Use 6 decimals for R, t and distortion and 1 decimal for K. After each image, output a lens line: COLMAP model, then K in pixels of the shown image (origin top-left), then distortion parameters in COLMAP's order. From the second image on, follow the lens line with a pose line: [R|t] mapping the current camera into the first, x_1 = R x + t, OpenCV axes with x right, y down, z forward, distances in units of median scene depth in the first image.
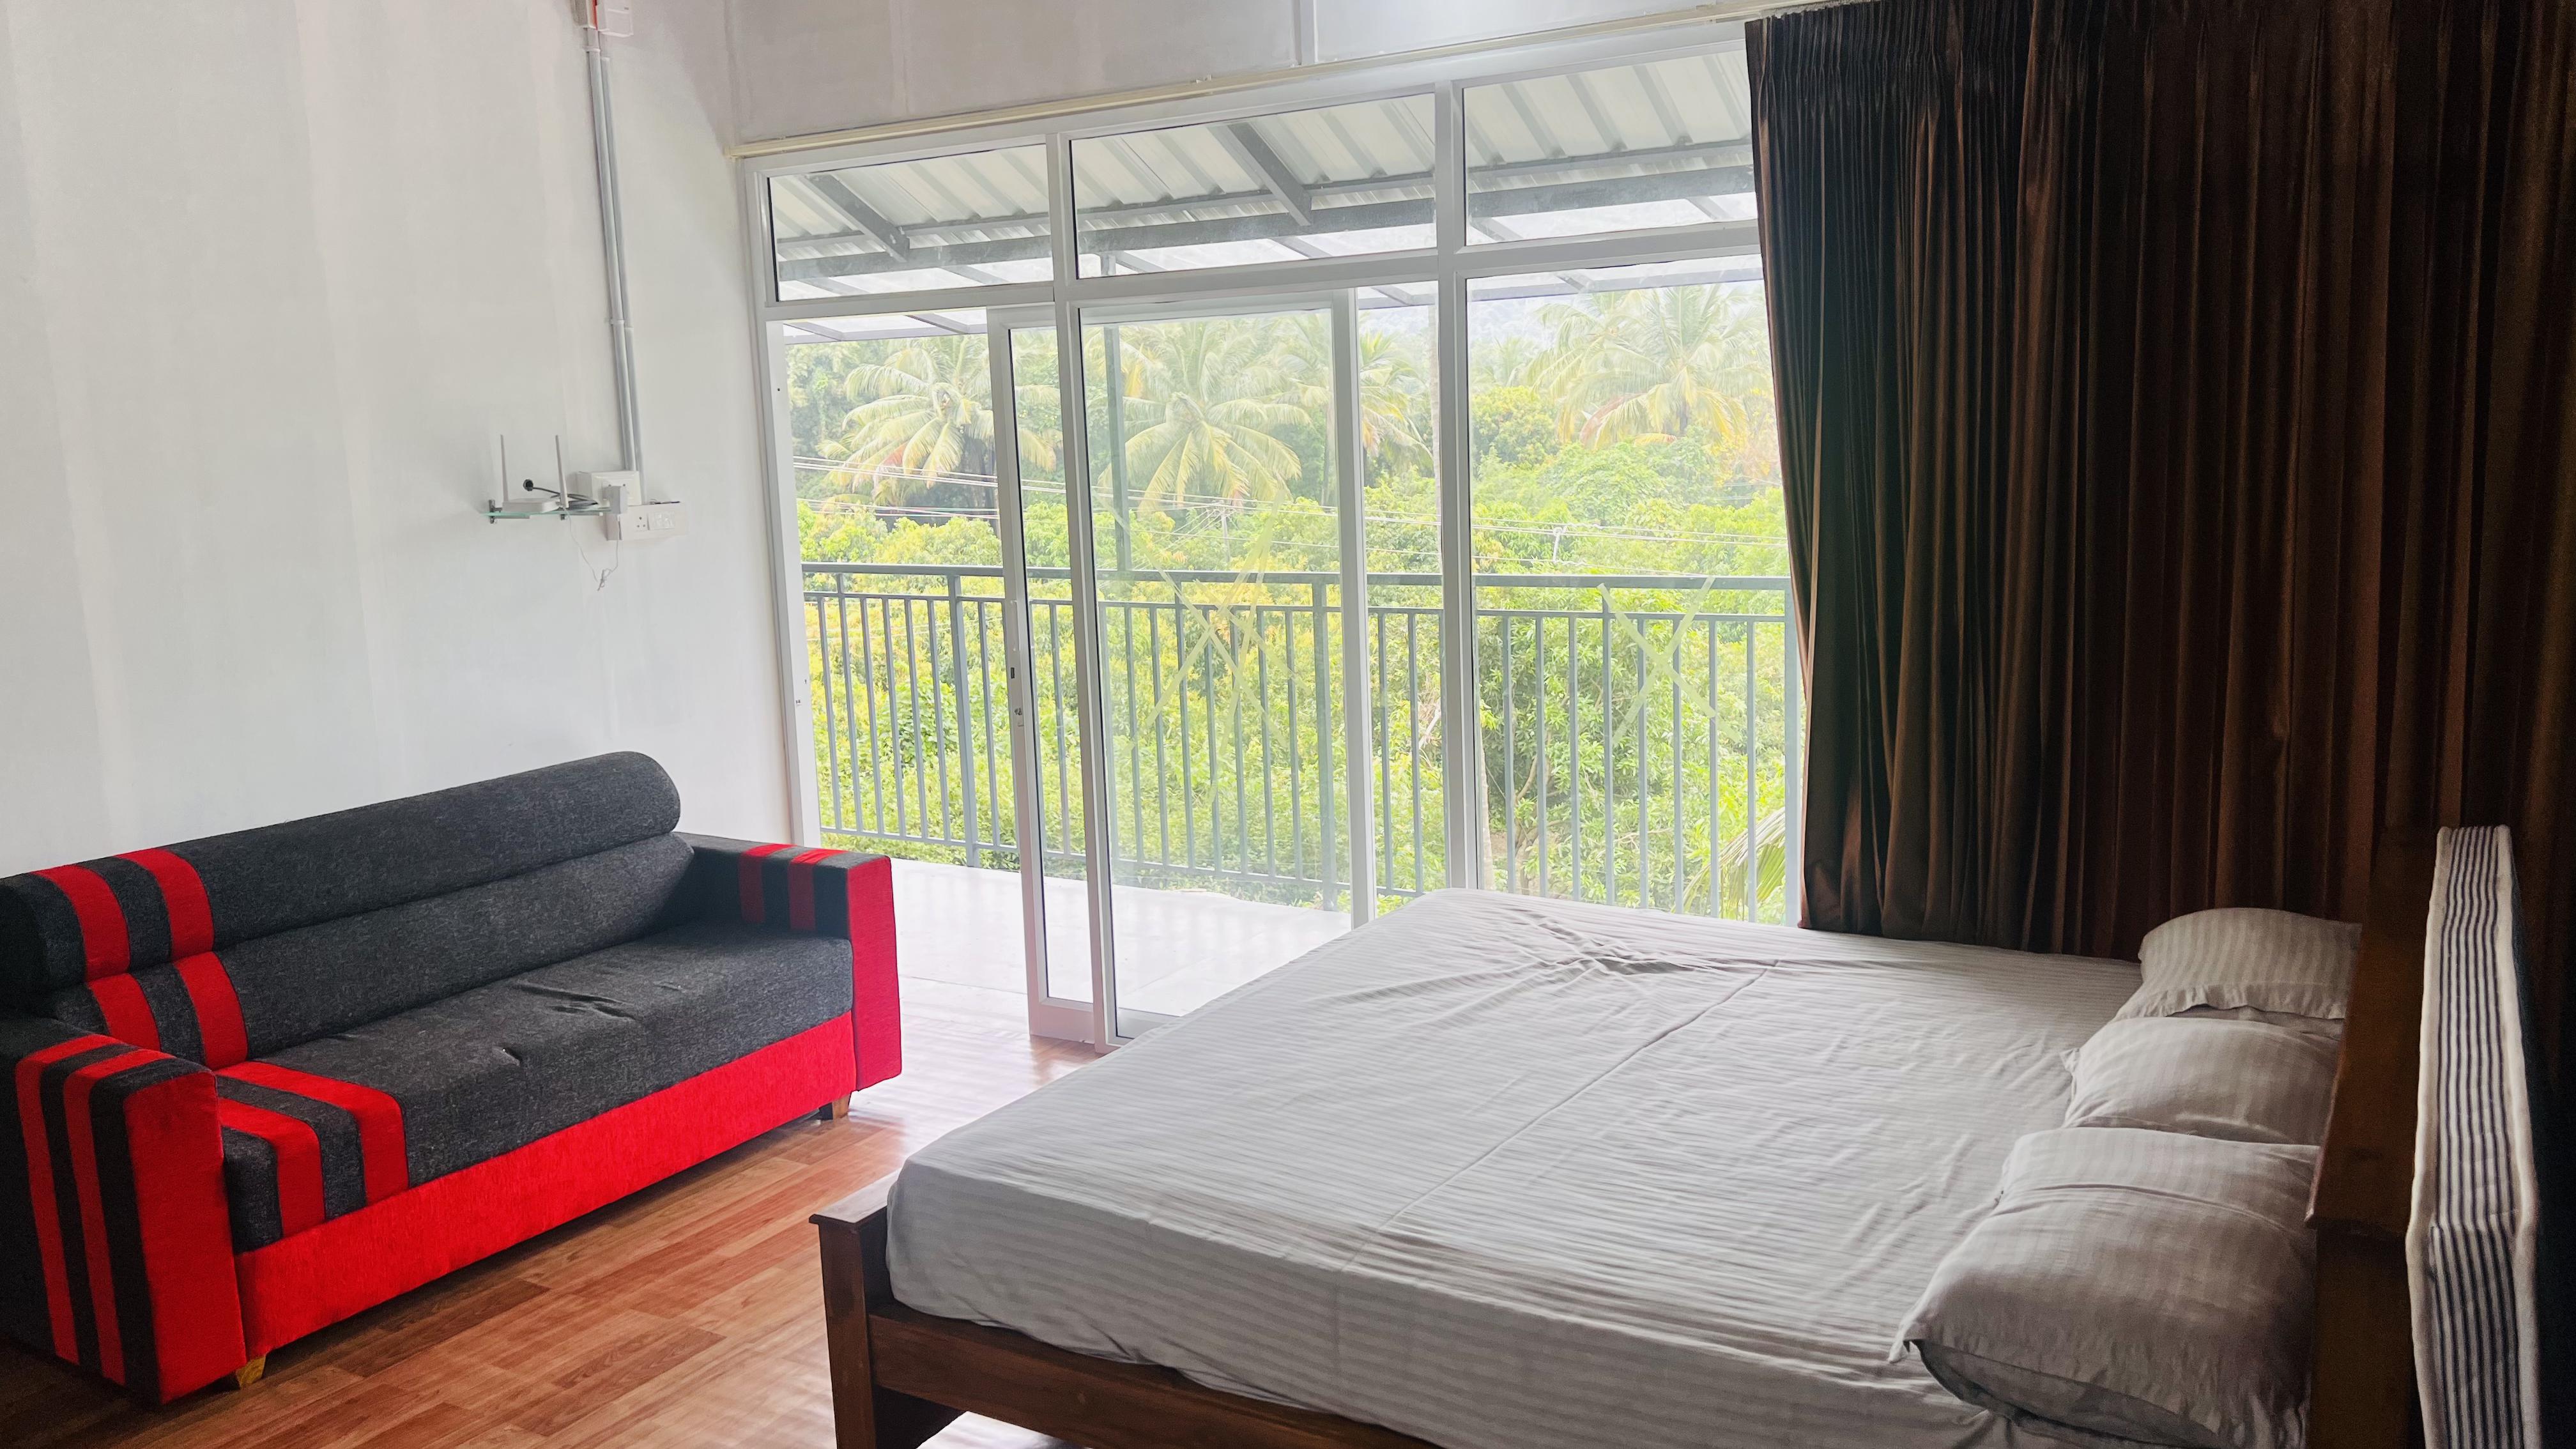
lens RADIAL K [[1989.9, 0, 1337.0], [0, 1989.9, 672.4], [0, 0, 1]] dist [0.064313, -0.083719]
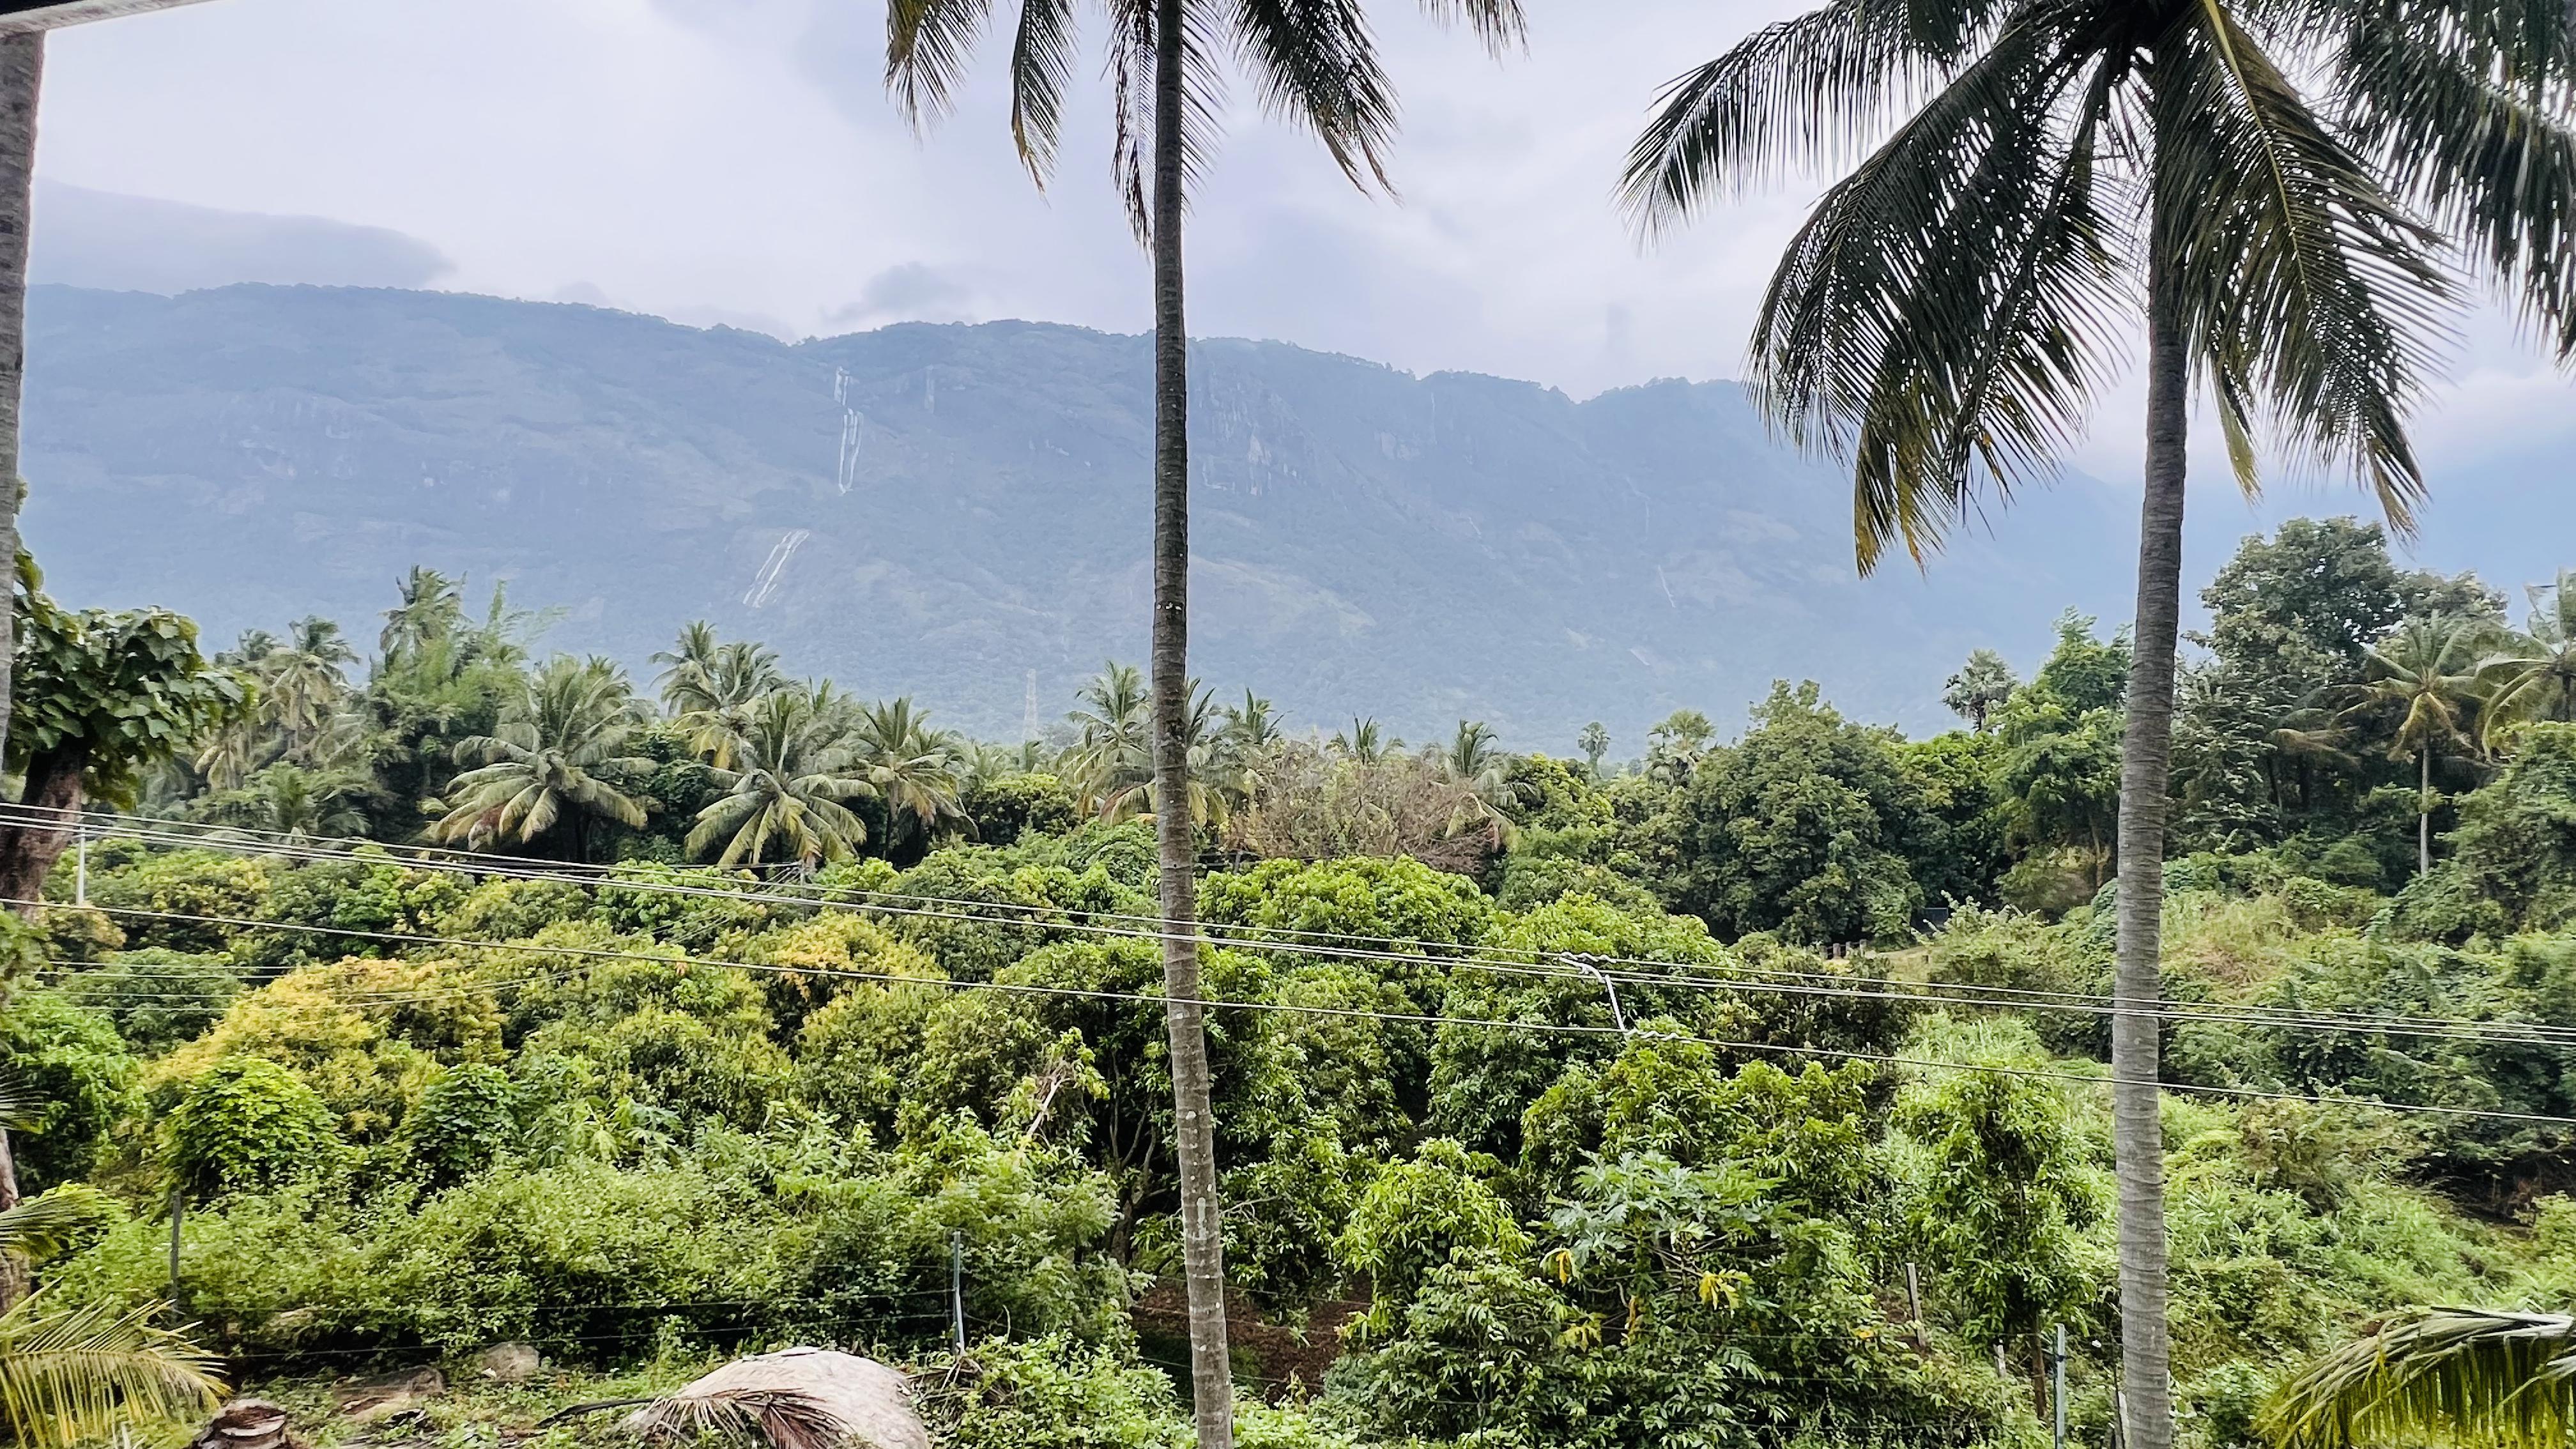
lens RADIAL K [[1414.3, 0, 1282.9], [0, 1414.3, 727.2], [0, 0, 1]] dist [-0.004042, -0.000780]
pose [[0.958828, 0.045763, 0.280274, -0.306929], [0.005037, 0.984035, -0.177902, -0.195206], [-0.283941, 0.171990, 0.943290, 1.743932]]
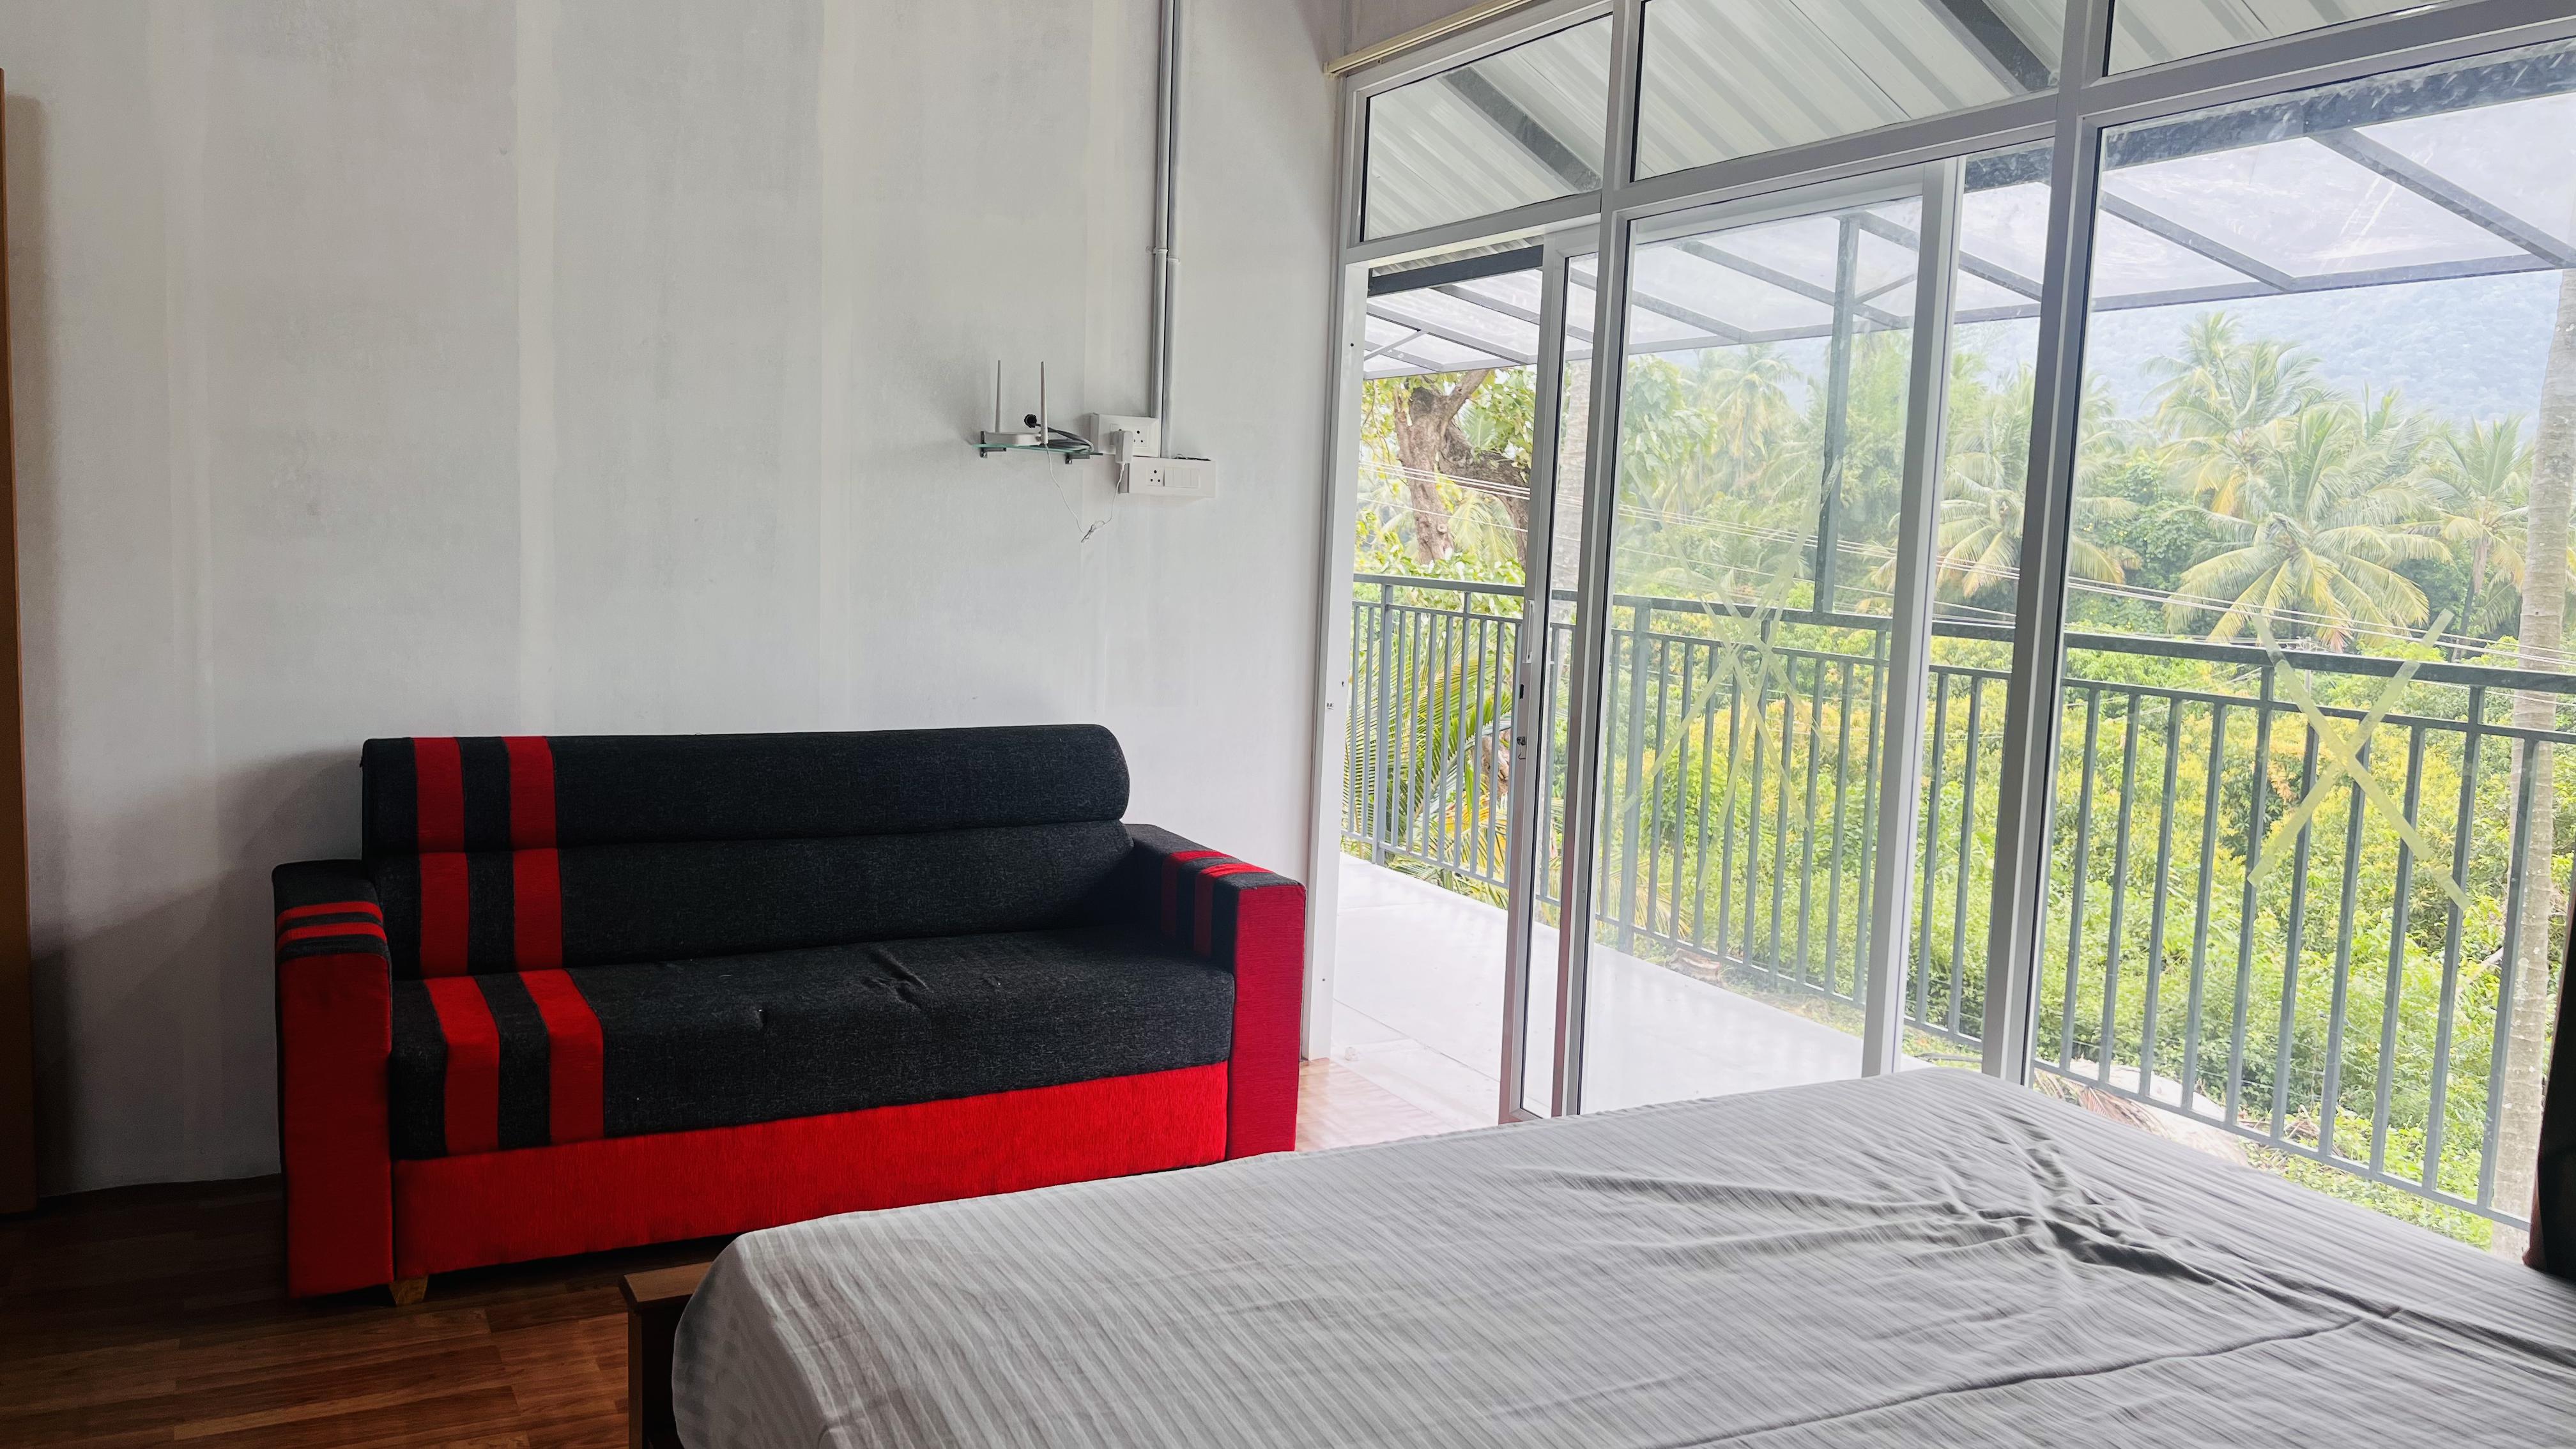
lens RADIAL K [[1989.9, 0, 1265.6], [0, 1989.9, 706.4], [0, 0, 1]] dist [0.064313, -0.083719]
pose [[0.847195, 0.118392, -0.517922, 0.172961], [-0.136211, 0.990673, 0.003650, 0.018064], [0.513524, 0.067454, 0.855420, 0.286629]]
